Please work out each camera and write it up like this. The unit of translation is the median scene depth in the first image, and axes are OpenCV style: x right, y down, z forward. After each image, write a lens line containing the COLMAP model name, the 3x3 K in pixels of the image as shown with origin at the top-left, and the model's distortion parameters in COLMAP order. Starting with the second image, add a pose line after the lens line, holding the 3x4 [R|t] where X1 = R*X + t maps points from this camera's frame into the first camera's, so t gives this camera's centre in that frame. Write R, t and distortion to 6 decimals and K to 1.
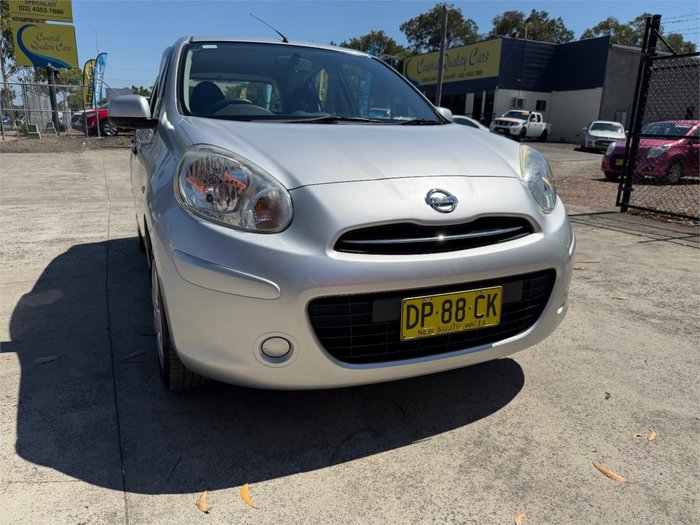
lens RADIAL K [[498.4, 0, 344.1], [0, 498.4, 255.5], [0, 0, 1]] dist [0.017302, -0.025703]
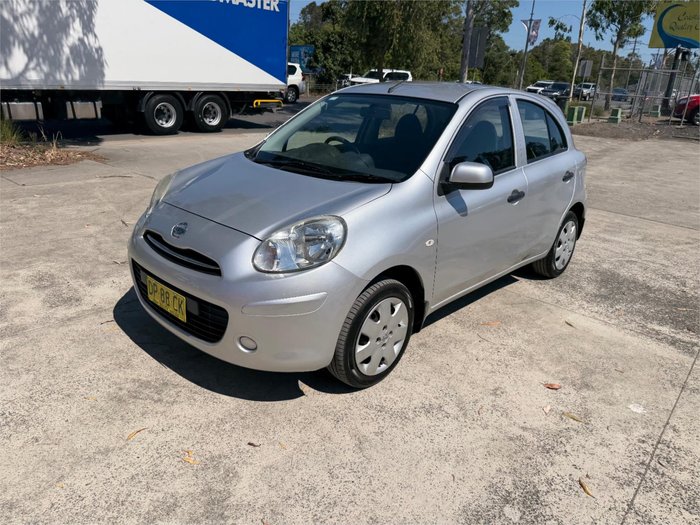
lens RADIAL K [[498.4, 0, 343.5], [0, 498.4, 257.1], [0, 0, 1]] dist [0.017302, -0.025703]
pose [[0.392144, 0.313241, -0.864930, 1.025825], [-0.267802, 0.938388, 0.218427, -0.292464], [0.880060, 0.145975, 0.451870, 0.433550]]
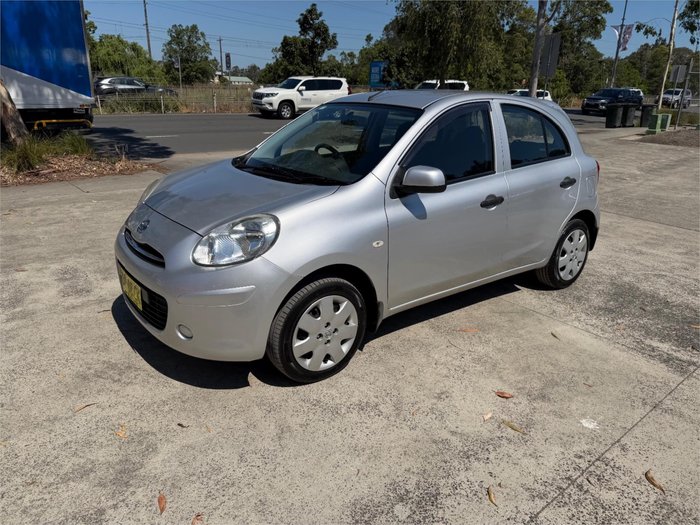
lens RADIAL K [[498.4, 0, 343.9], [0, 498.4, 247.8], [0, 0, 1]] dist [0.017302, -0.025703]
pose [[0.241484, 0.283131, -0.928182, 1.148799], [-0.257065, 0.940983, 0.220155, -0.344781], [0.935736, 0.185439, 0.300016, 0.656043]]
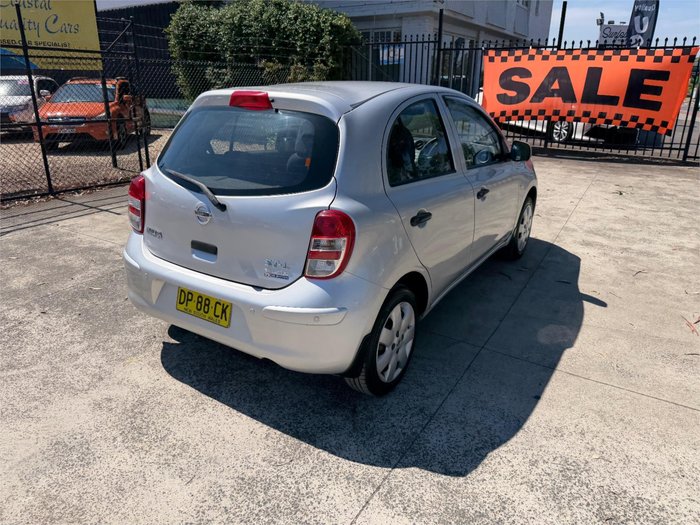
lens RADIAL K [[498.4, 0, 344.8], [0, 498.4, 257.5], [0, 0, 1]] dist [0.017302, -0.025703]
pose [[-0.548534, -0.302456, 0.779507, -1.254912], [0.186377, 0.864596, 0.466623, -0.716047], [-0.815092, 0.401241, -0.417889, 1.927612]]
